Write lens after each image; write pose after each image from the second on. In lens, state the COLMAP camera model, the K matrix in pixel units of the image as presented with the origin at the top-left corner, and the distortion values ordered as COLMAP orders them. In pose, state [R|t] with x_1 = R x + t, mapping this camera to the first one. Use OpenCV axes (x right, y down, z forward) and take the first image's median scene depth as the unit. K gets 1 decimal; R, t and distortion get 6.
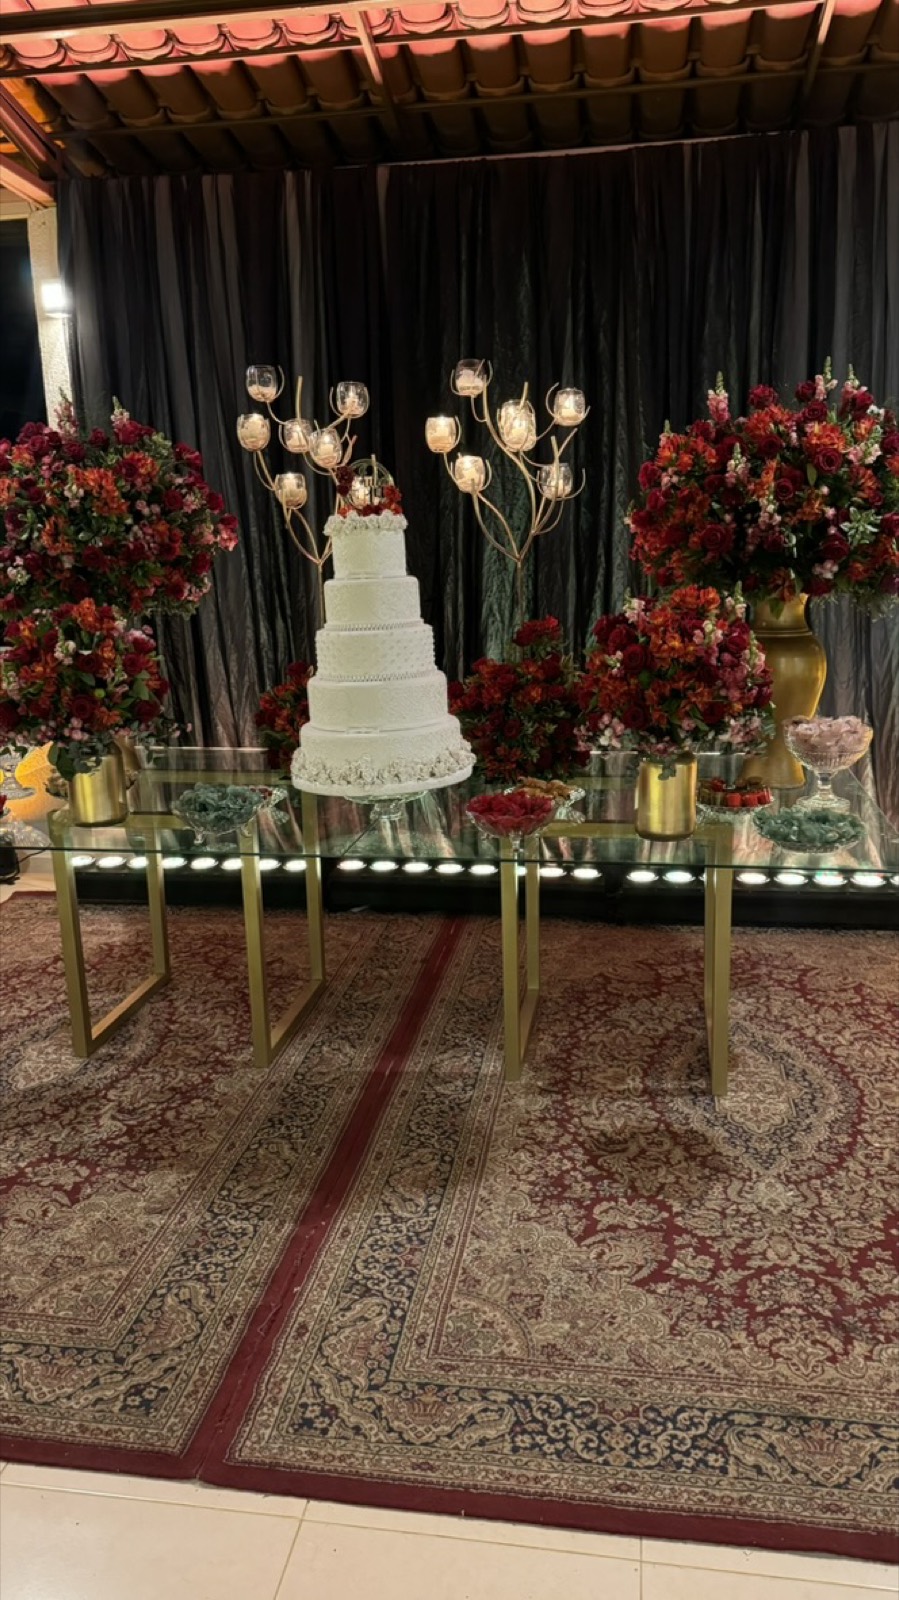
lens RADIAL K [[1106.2, 0, 449.5], [0, 1106.2, 800.0], [0, 0, 1]] dist [0.069244, -0.063482]
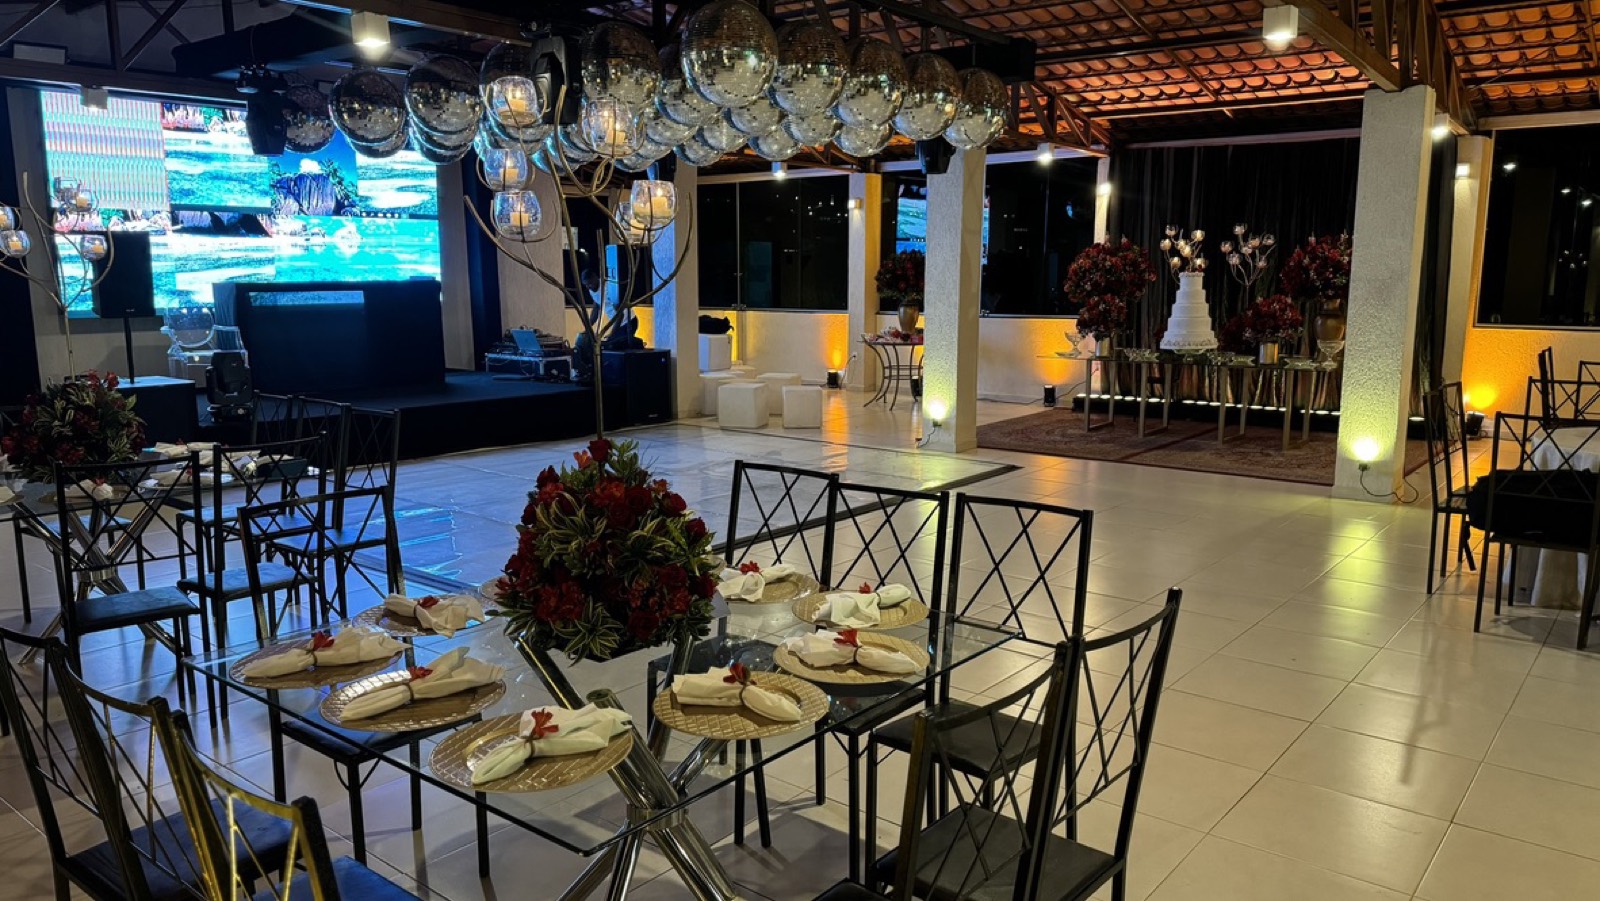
lens RADIAL K [[1139.7, 0, 800.0], [0, 1139.7, 450.5], [0, 0, 1]] dist [0.084996, 0.000216]
pose [[0.867854, 0.104668, -0.485668, 0.605104], [-0.134543, 0.990541, -0.026944, 0.504759], [0.478254, 0.088726, 0.873728, -2.434212]]
